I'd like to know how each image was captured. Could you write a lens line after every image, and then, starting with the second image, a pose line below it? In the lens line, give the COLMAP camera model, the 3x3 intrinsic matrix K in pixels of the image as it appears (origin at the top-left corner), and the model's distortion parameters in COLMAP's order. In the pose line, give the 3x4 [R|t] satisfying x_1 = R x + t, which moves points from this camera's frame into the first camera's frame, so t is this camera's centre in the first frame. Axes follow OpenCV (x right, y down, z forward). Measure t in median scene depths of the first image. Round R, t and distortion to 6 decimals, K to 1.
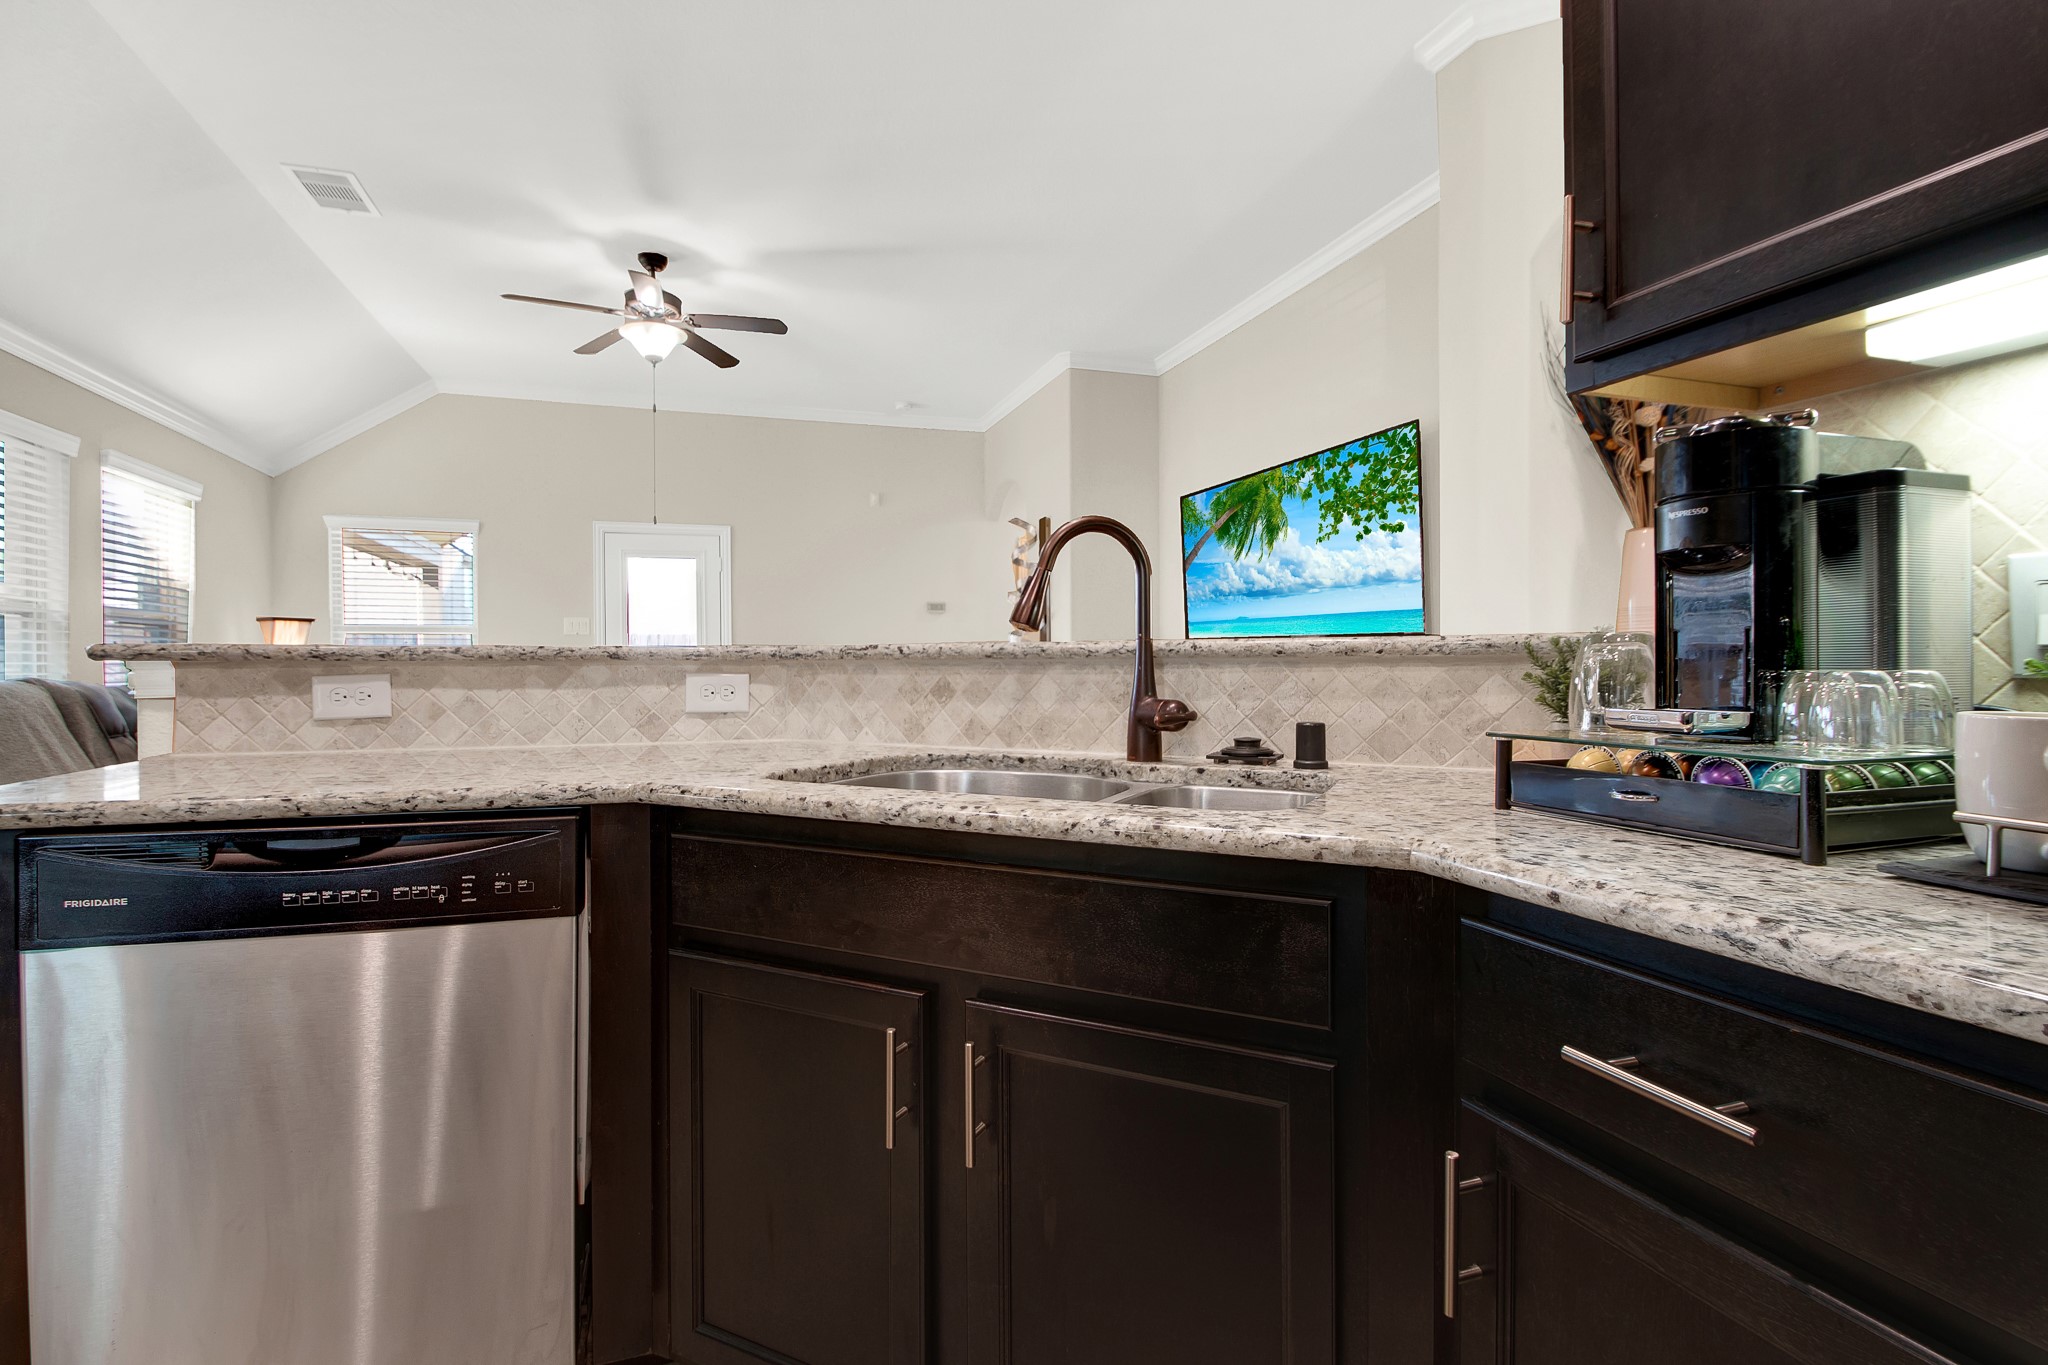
lens RADIAL K [[967.2, 0, 1013.5], [0, 967.2, 672.6], [0, 0, 1]] dist [0.024326, -0.020602]
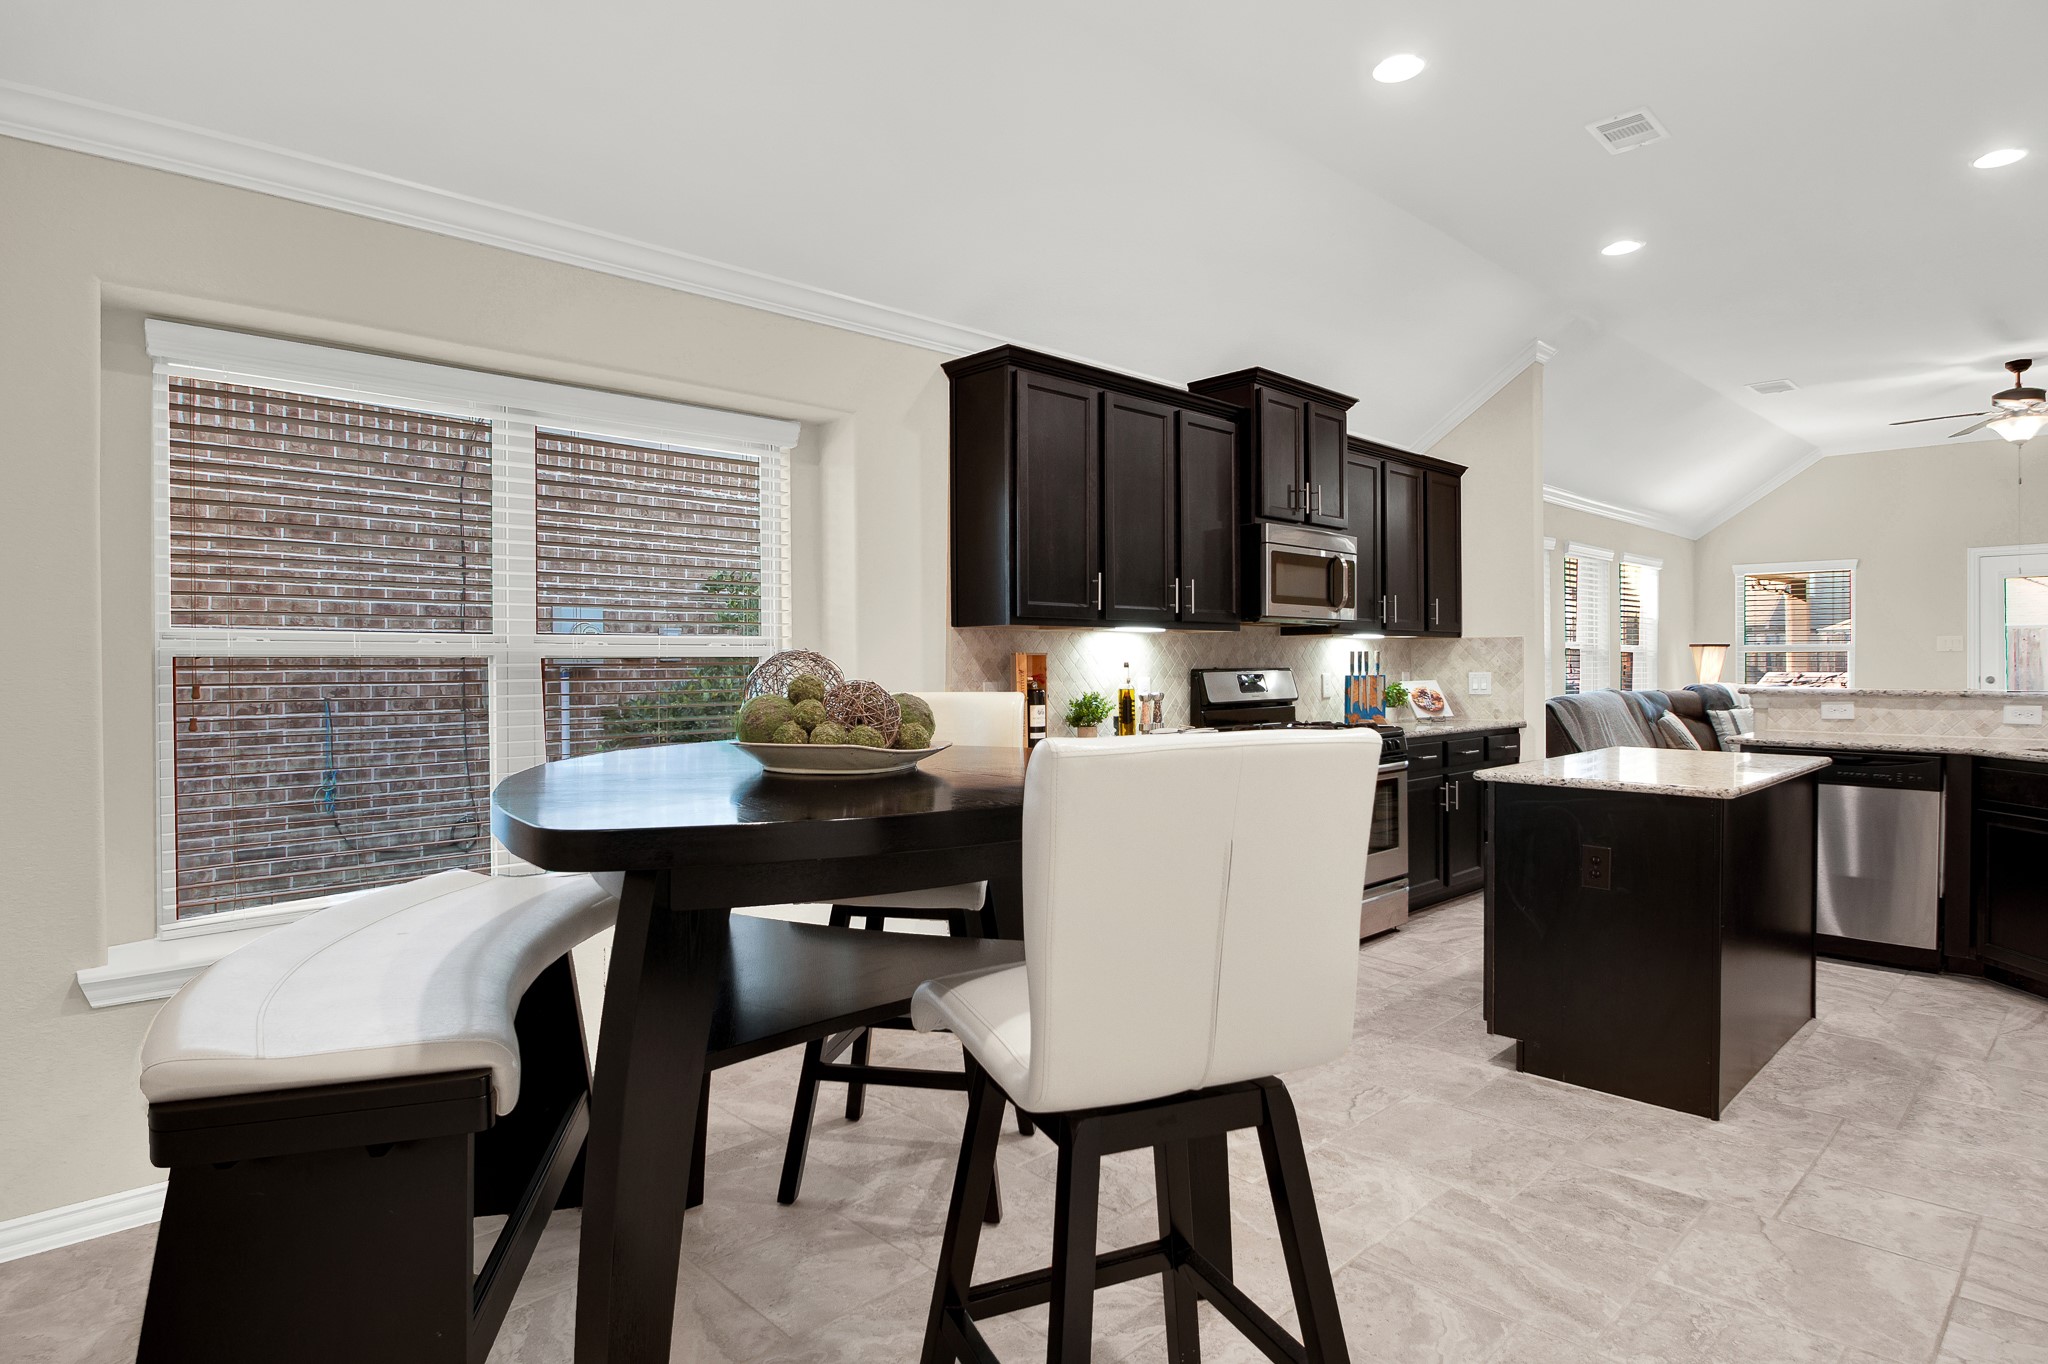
lens RADIAL K [[1136.6, 0, 999.5], [0, 1136.6, 663.3], [0, 0, 1]] dist [-0.014168, -0.002640]
pose [[0.427818, 0.004226, -0.903855, 0.543662], [-0.003999, 0.999988, 0.002782, -0.051290], [0.903856, 0.002424, 0.427830, -1.173418]]
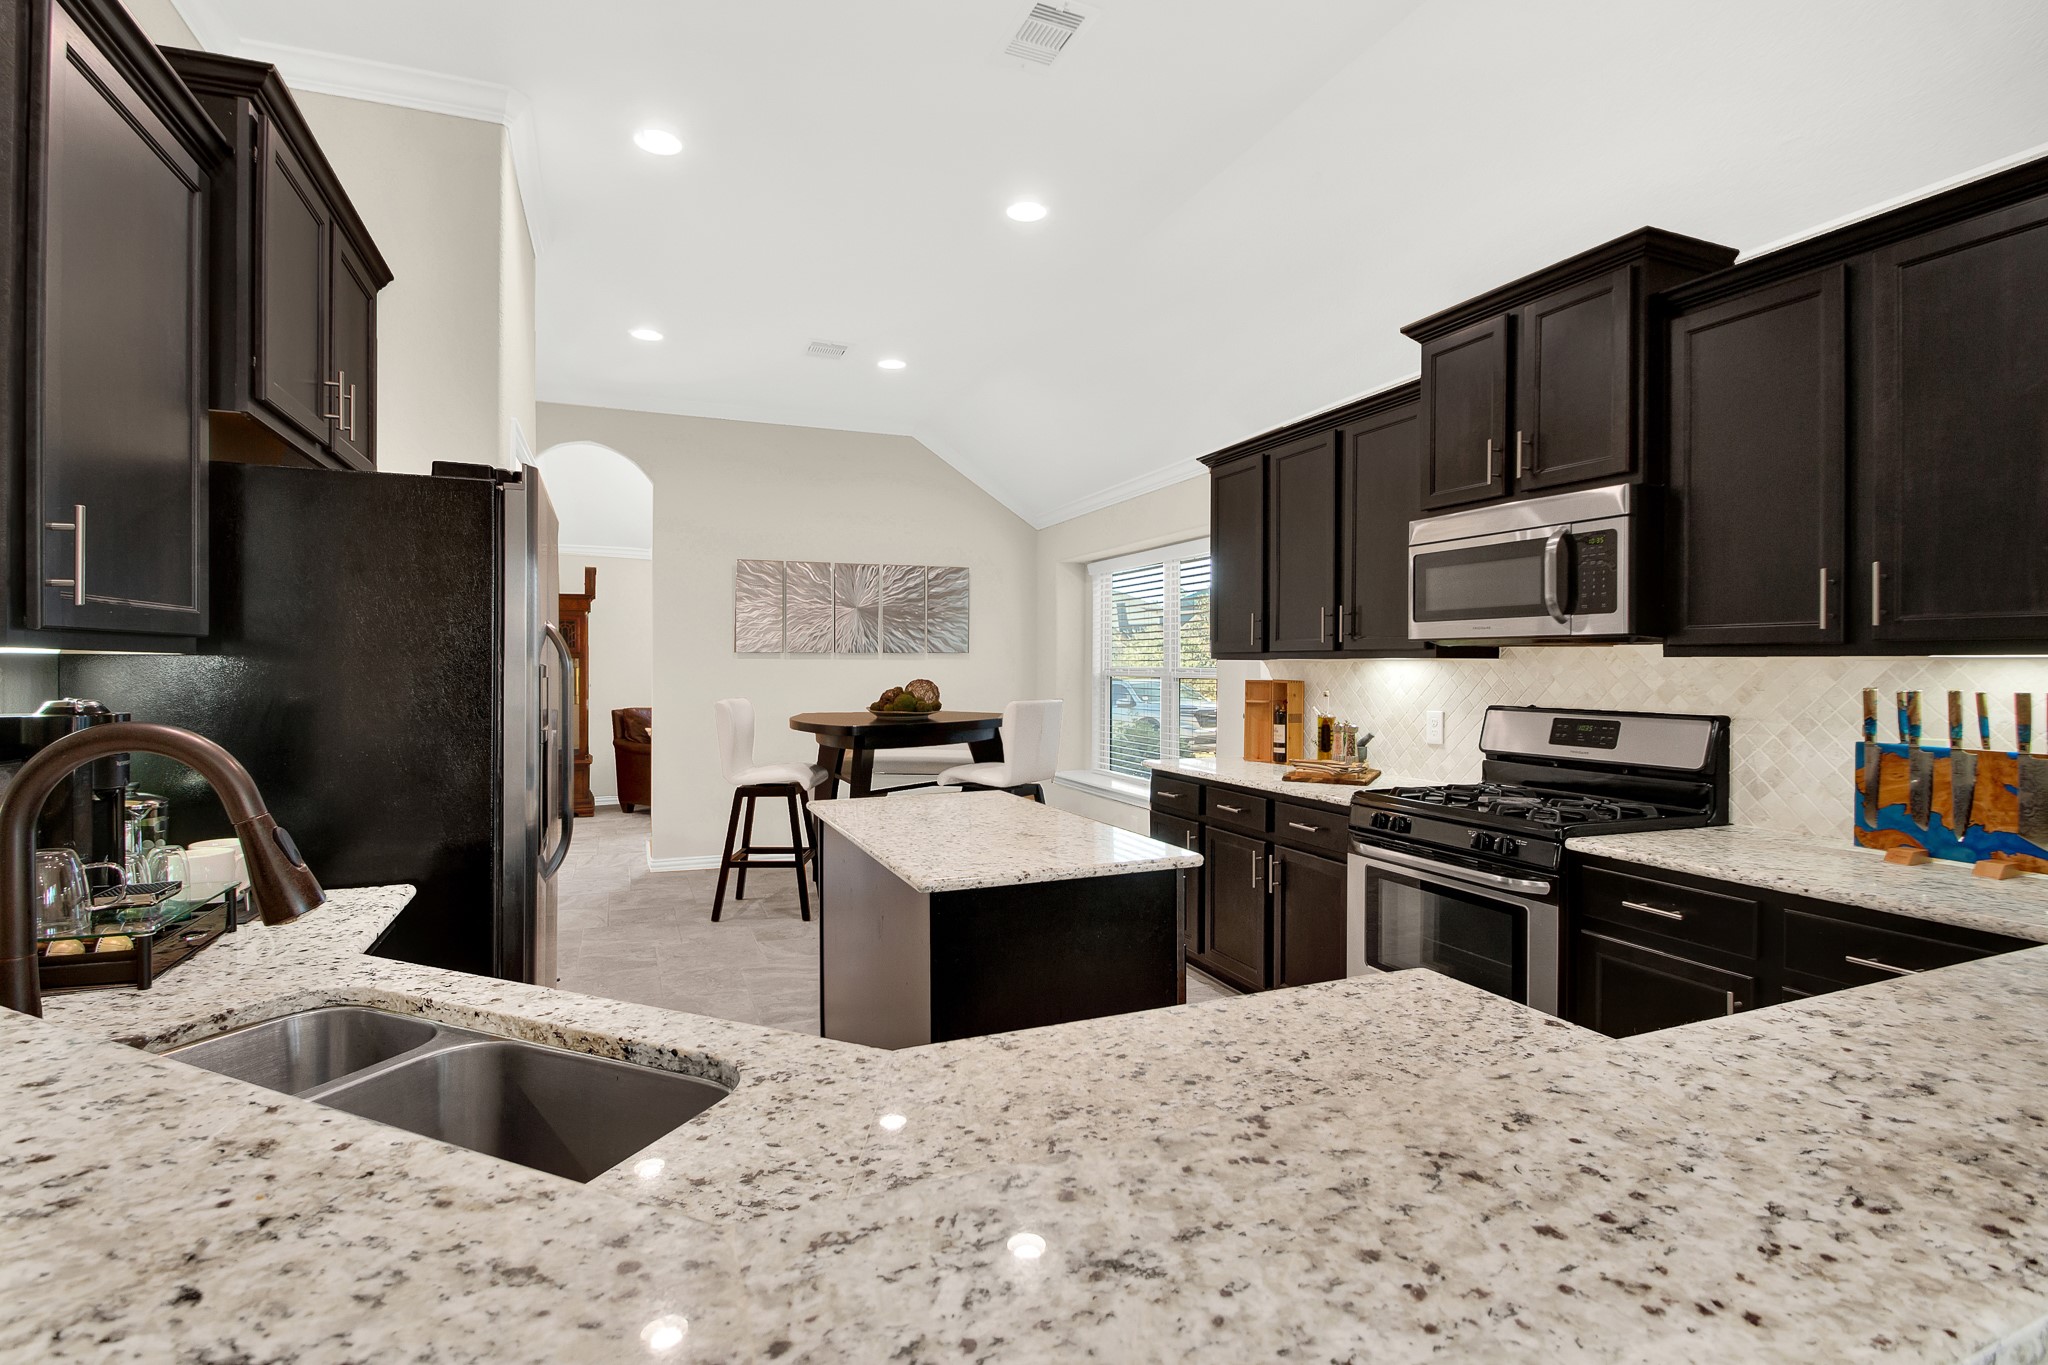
lens RADIAL K [[967.2, 0, 1013.5], [0, 967.2, 672.6], [0, 0, 1]] dist [0.024326, -0.020602]
pose [[-0.998311, 0.005466, -0.057844, -0.177704], [0.004637, 0.999885, 0.014459, -0.092338], [0.057917, 0.014166, -0.998221, 0.736549]]
